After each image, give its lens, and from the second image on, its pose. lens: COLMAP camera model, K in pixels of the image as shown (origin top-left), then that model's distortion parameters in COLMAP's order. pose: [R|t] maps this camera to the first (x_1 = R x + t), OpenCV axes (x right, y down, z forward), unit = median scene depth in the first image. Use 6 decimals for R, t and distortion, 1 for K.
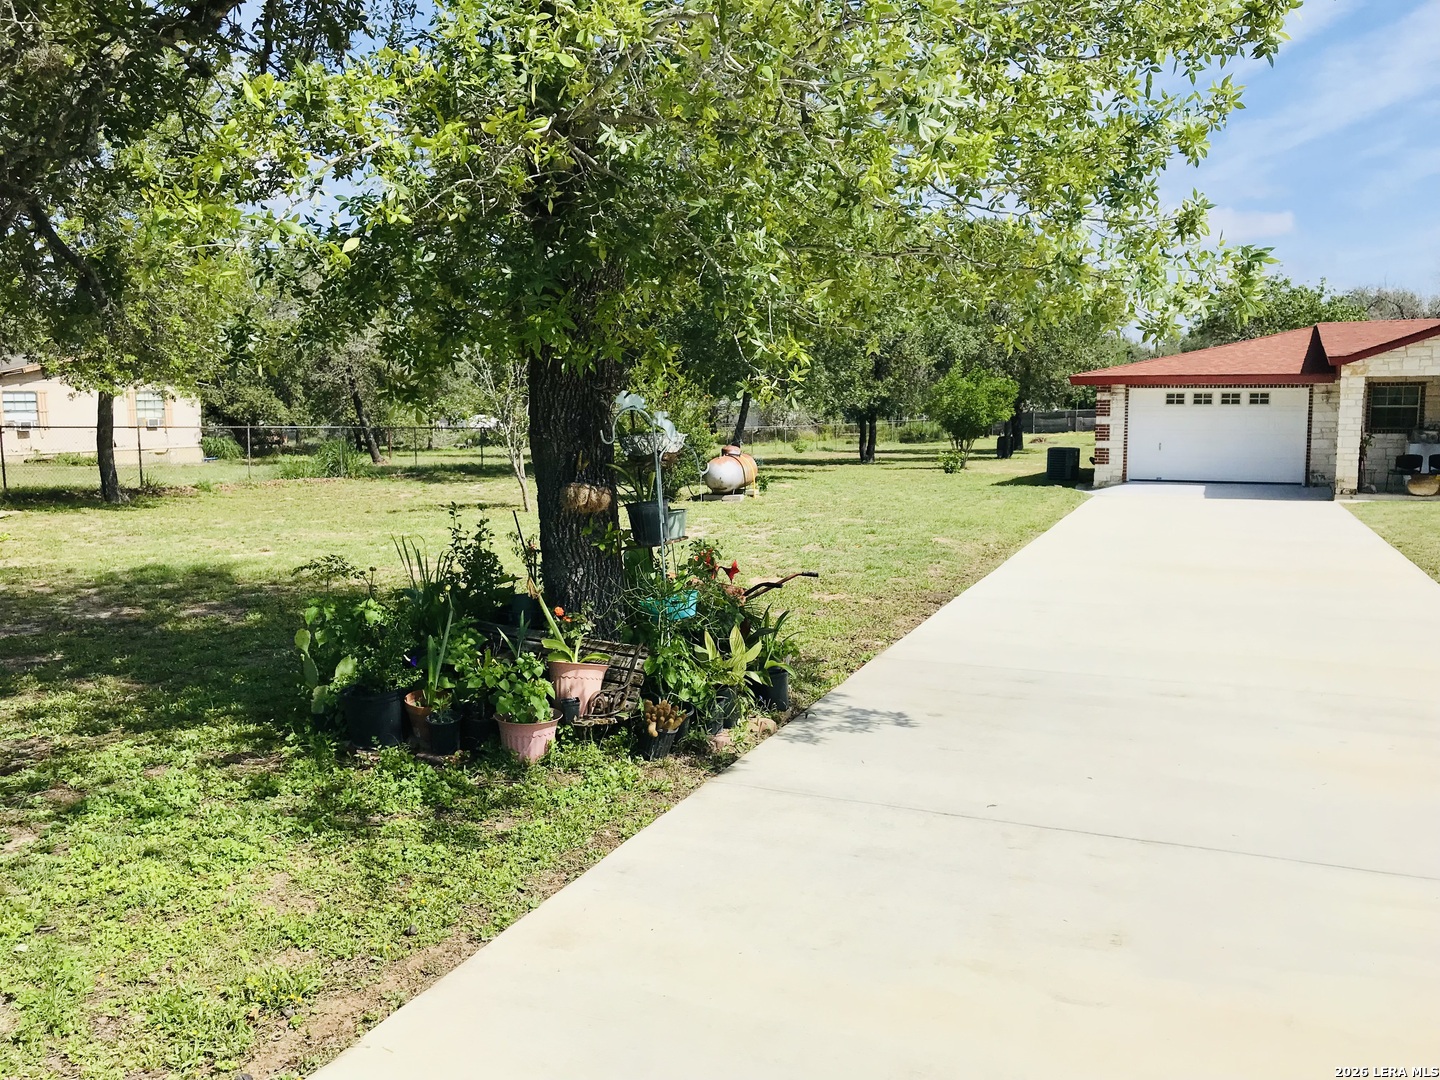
lens RADIAL K [[1182.1, 0, 722.8], [0, 1182.1, 547.2], [0, 0, 1]] dist [0.020563, -0.000044]
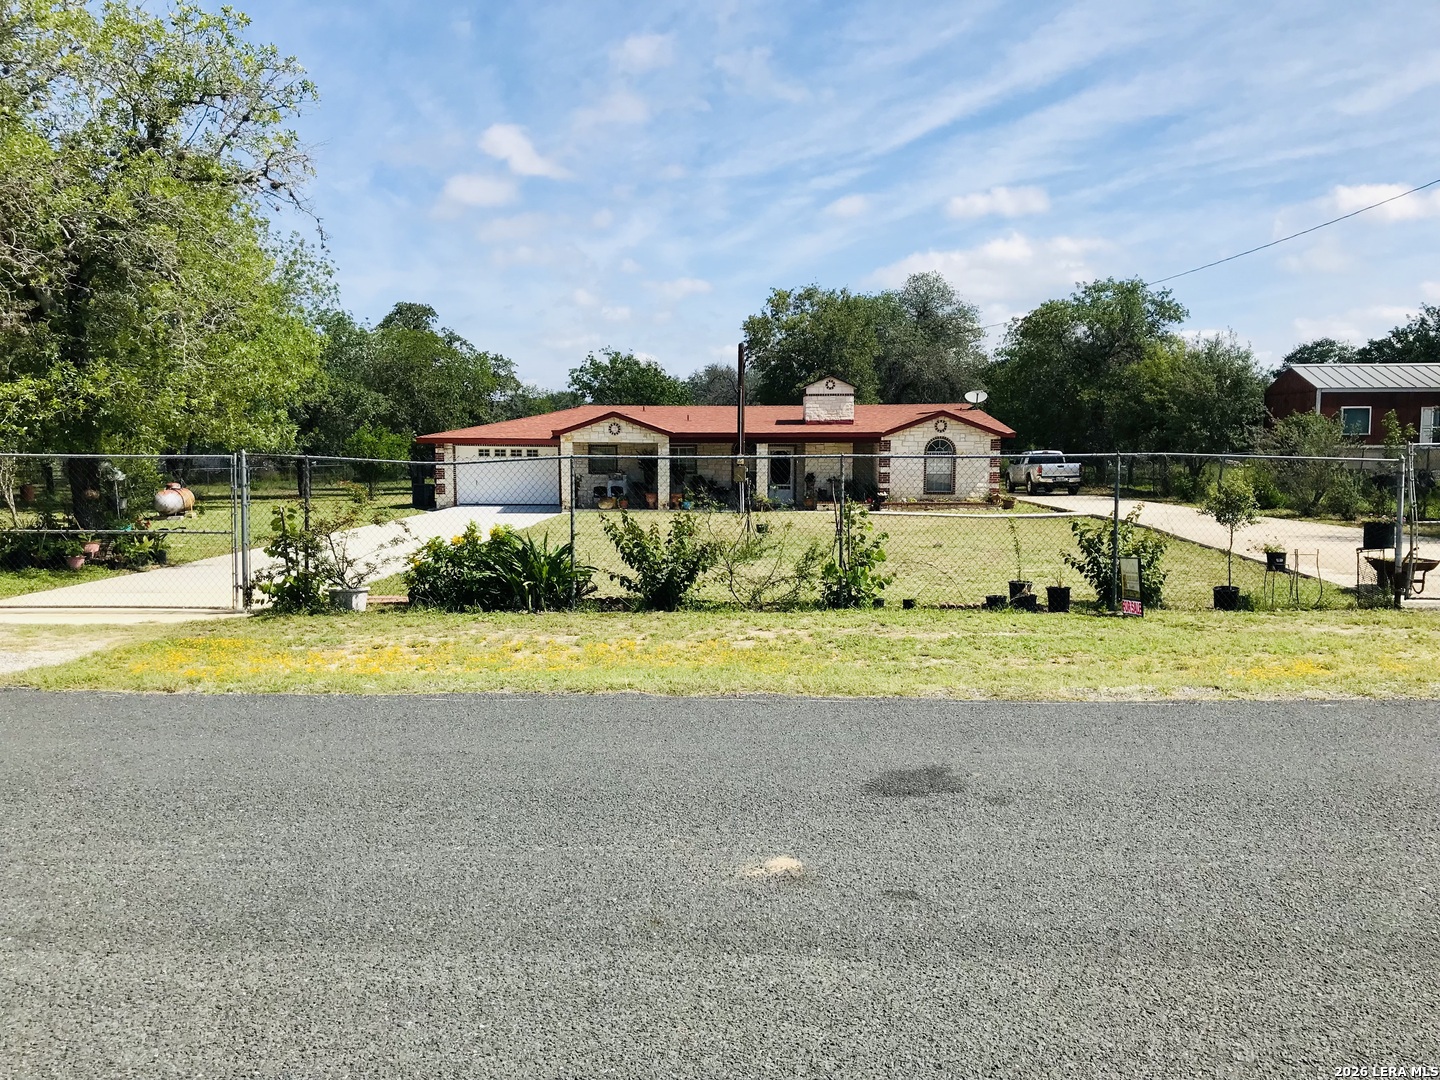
lens RADIAL K [[1175.2, 0, 715.1], [0, 1175.2, 543.6], [0, 0, 1]] dist [0.057449, -0.063475]
pose [[0.916193, -0.024156, 0.400008, 0.035548], [0.038893, 0.998829, -0.028766, 0.062211], [-0.398844, 0.041913, 0.916060, -0.650778]]
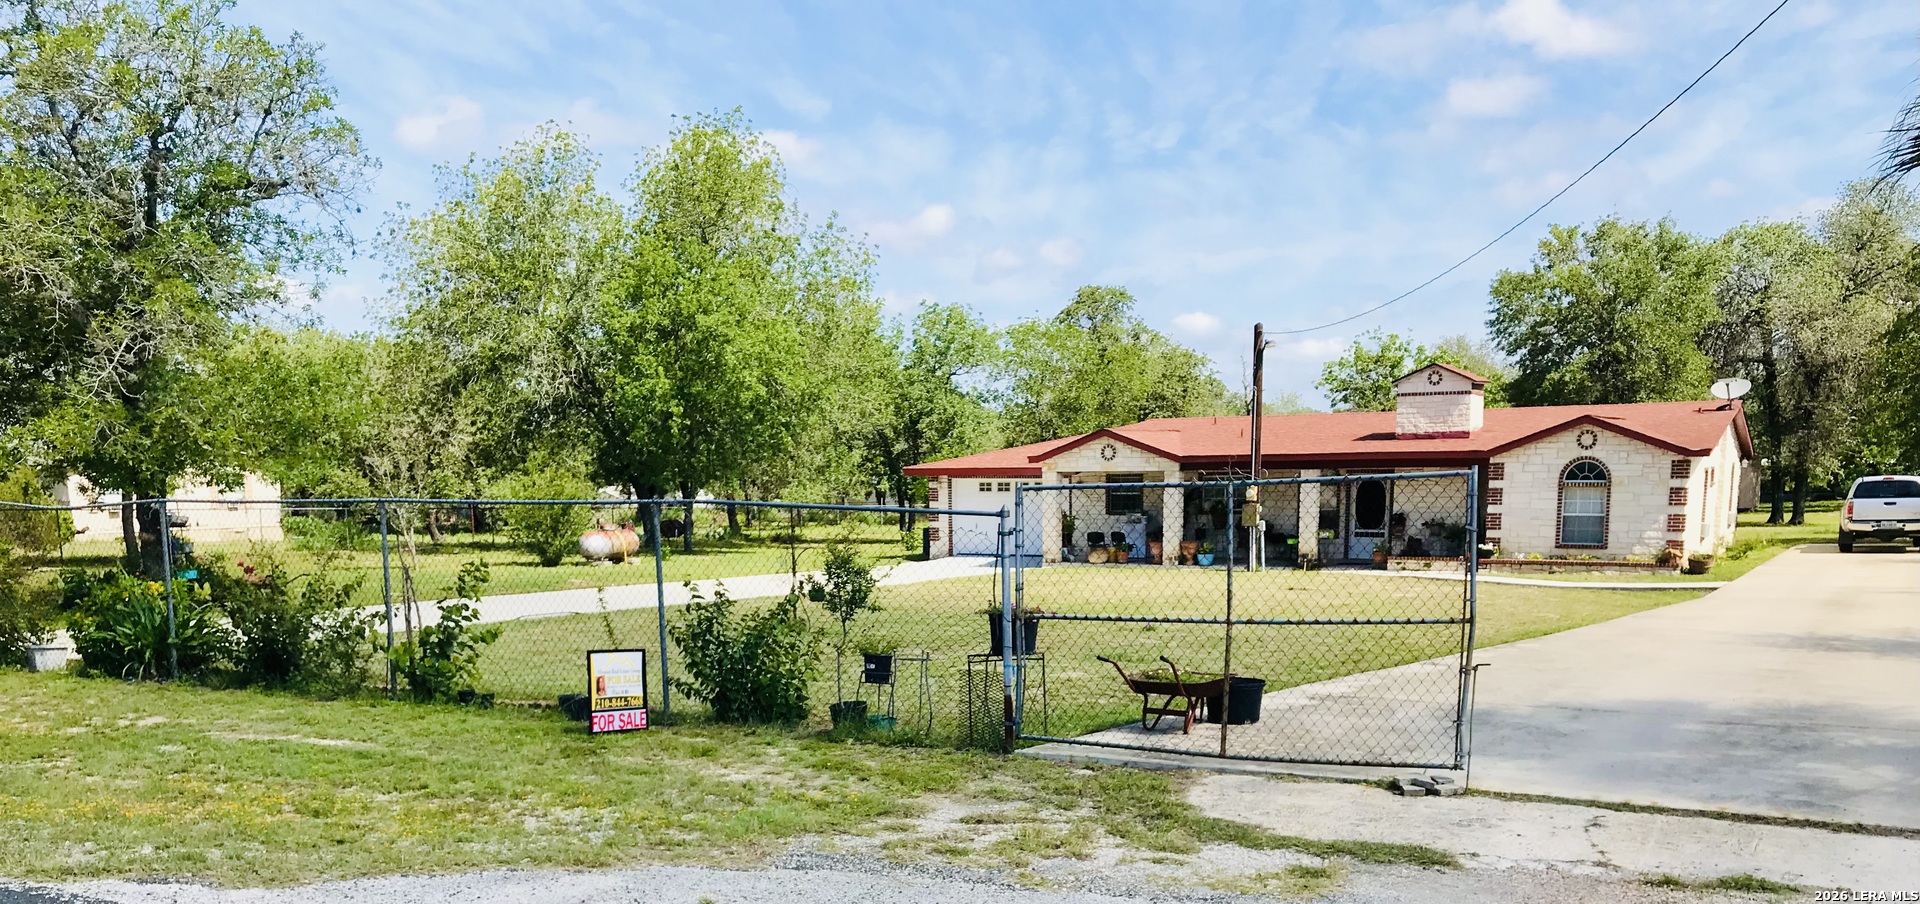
lens RADIAL K [[1587.4, 0, 923.6], [0, 1587.4, 718.4], [0, 0, 1]] dist [-0.000497, -0.011288]
pose [[0.994685, 0.014229, -0.101979, 0.563350], [-0.010691, 0.999324, 0.035162, 0.065529], [0.102410, -0.033884, 0.994165, -0.733842]]
